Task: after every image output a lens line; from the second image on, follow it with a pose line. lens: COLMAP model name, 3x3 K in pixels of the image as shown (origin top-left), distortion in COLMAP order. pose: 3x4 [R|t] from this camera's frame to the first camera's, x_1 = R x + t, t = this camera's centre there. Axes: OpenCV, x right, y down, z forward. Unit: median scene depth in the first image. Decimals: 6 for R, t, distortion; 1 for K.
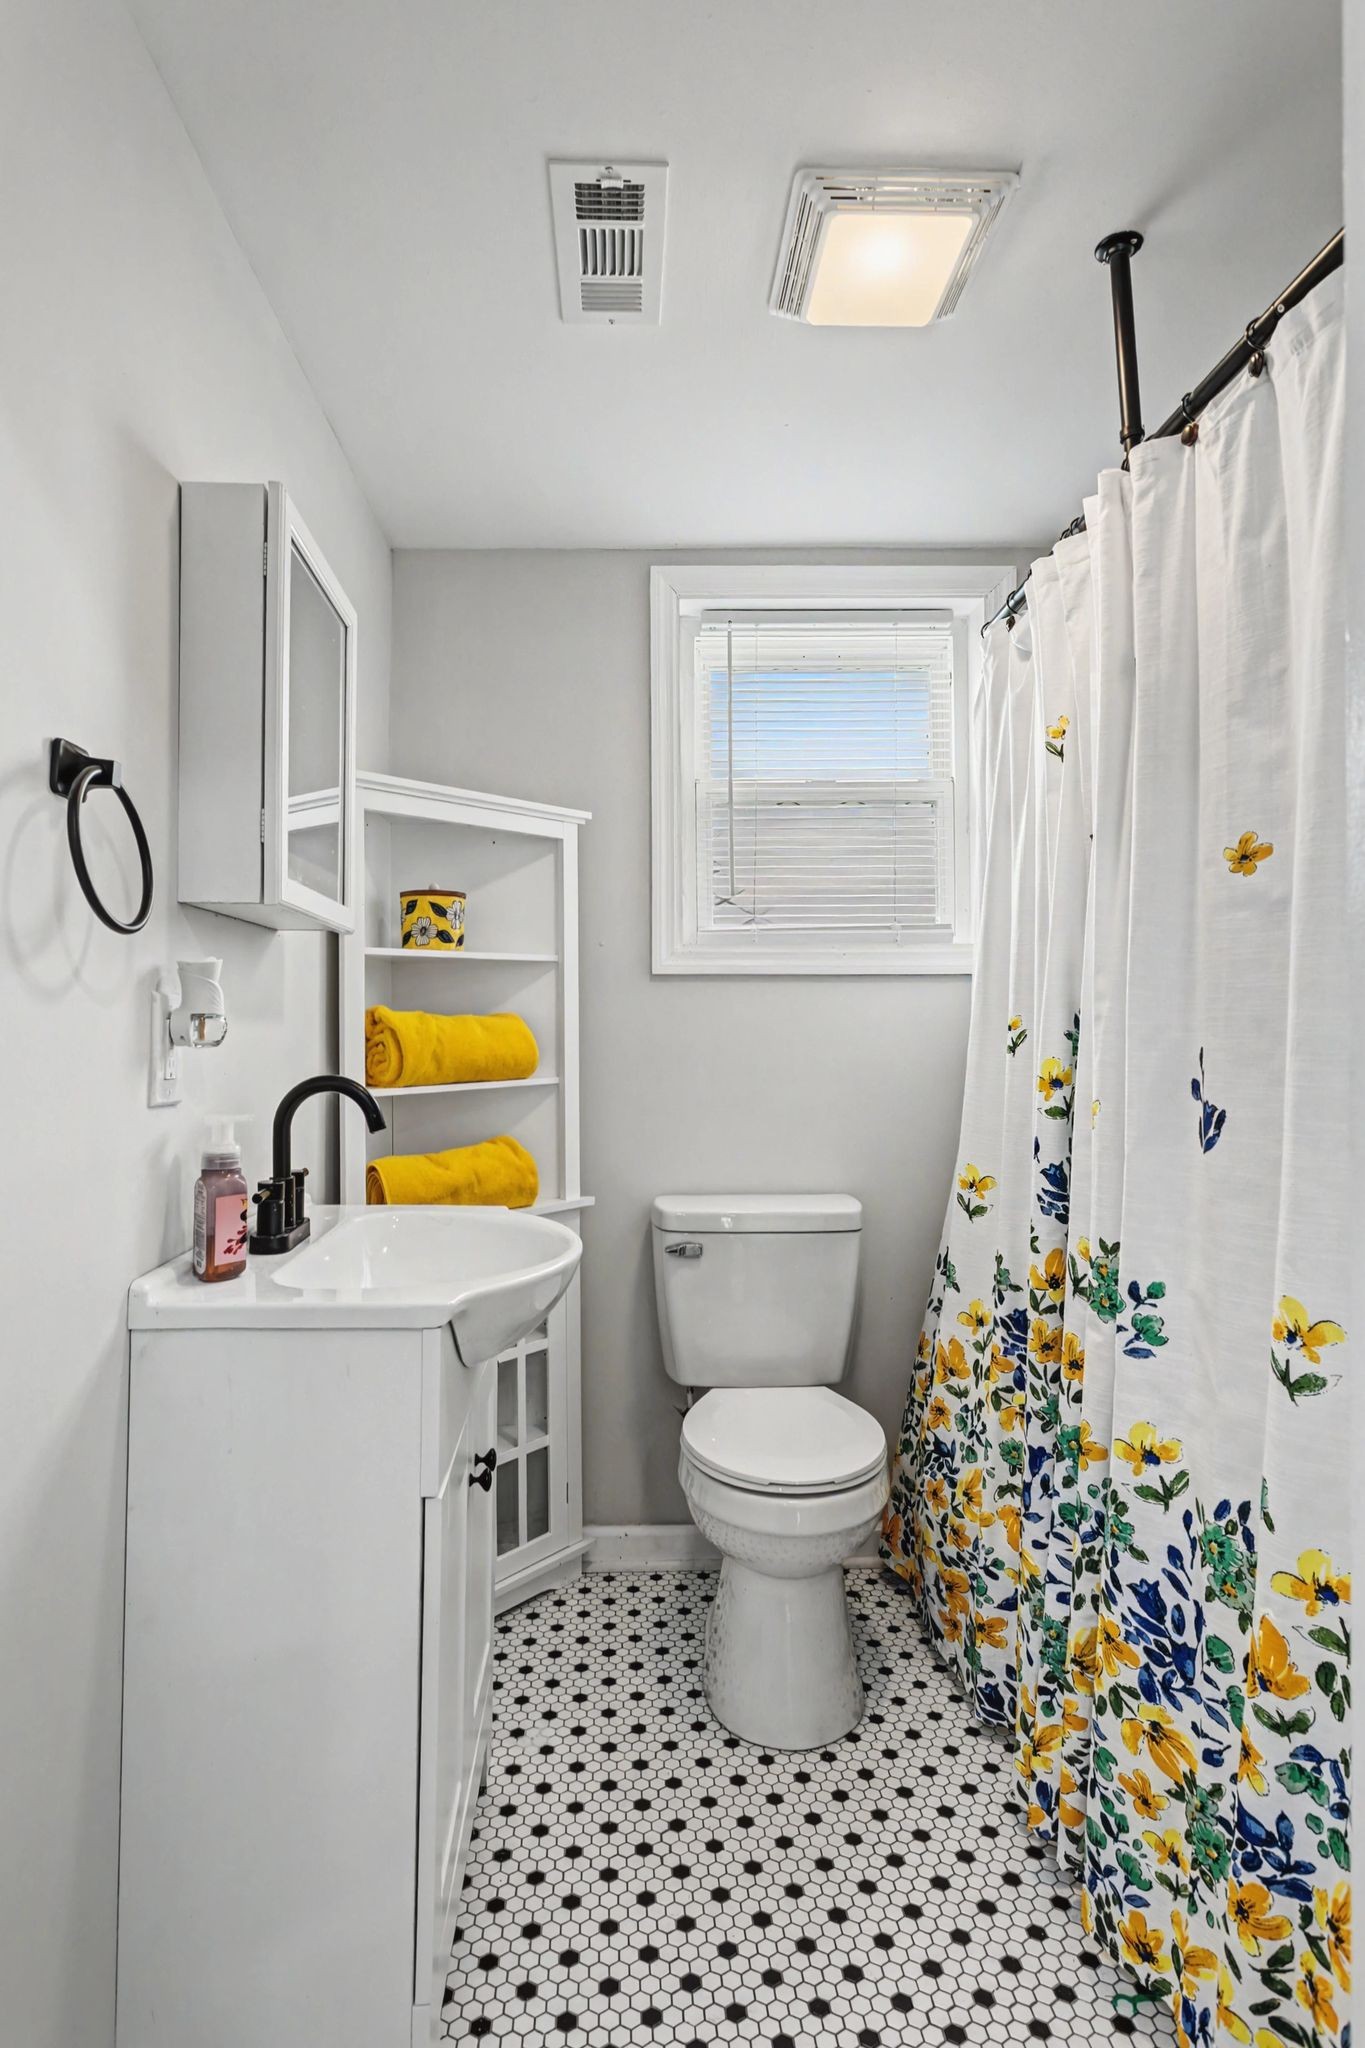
lens RADIAL K [[981.3, 0, 685.8], [0, 981.3, 1017.7], [0, 0, 1]] dist [0.002730, 0.001490]
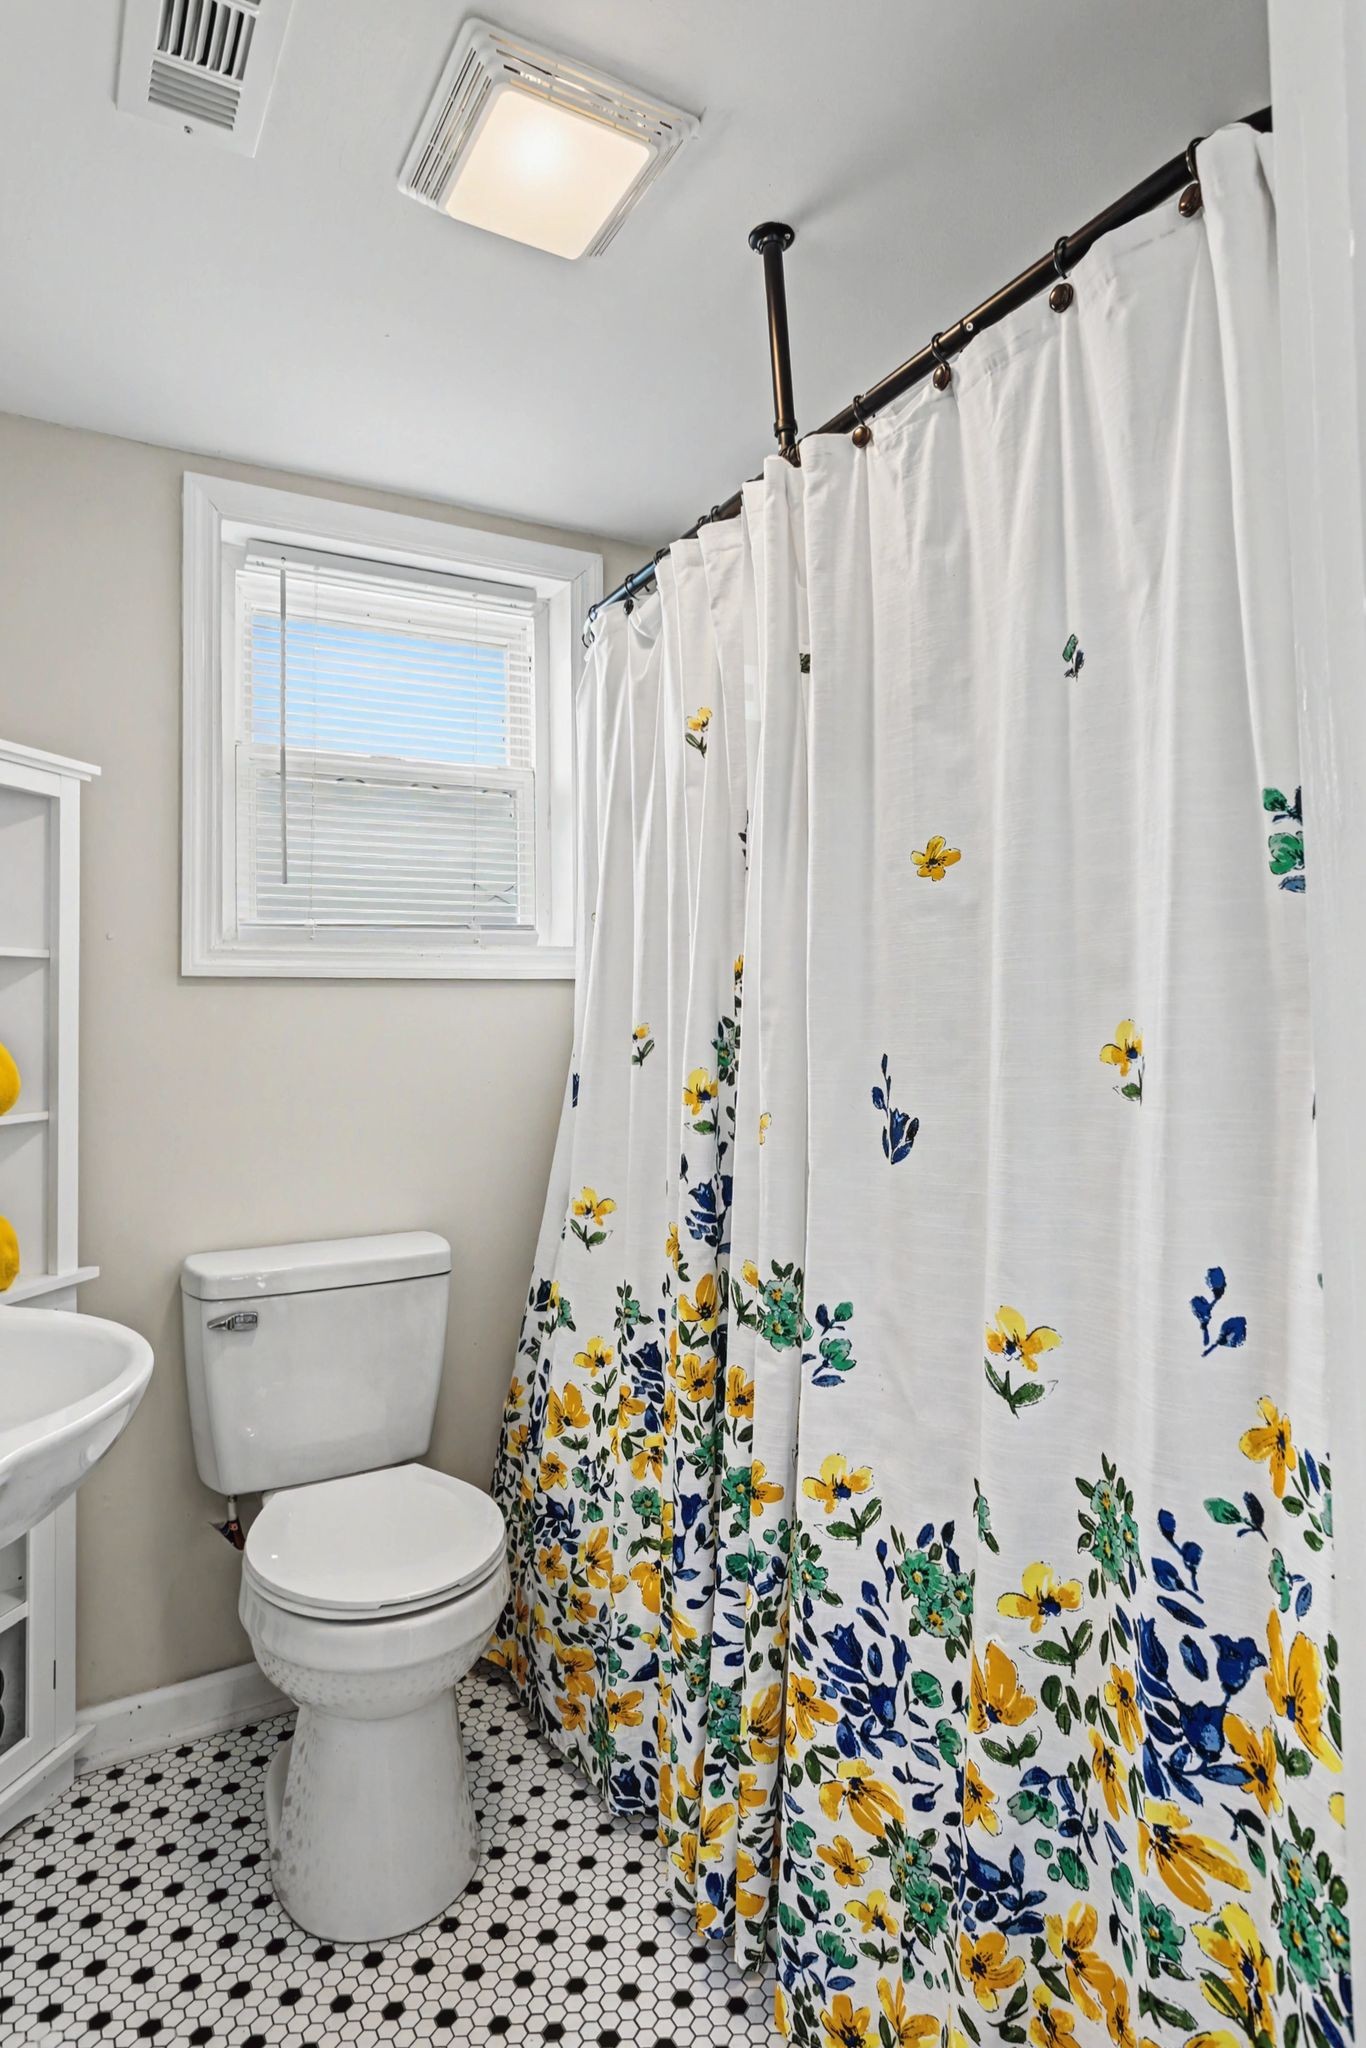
lens RADIAL K [[1054.4, 0, 685.5], [0, 1054.4, 987.1], [0, 0, 1]] dist [-0.001764, 0.002856]
pose [[0.898370, 0.005022, 0.439211, -0.104646], [0.011491, 0.999324, -0.034932, -0.002212], [-0.439089, 0.036429, 0.897705, 0.134499]]
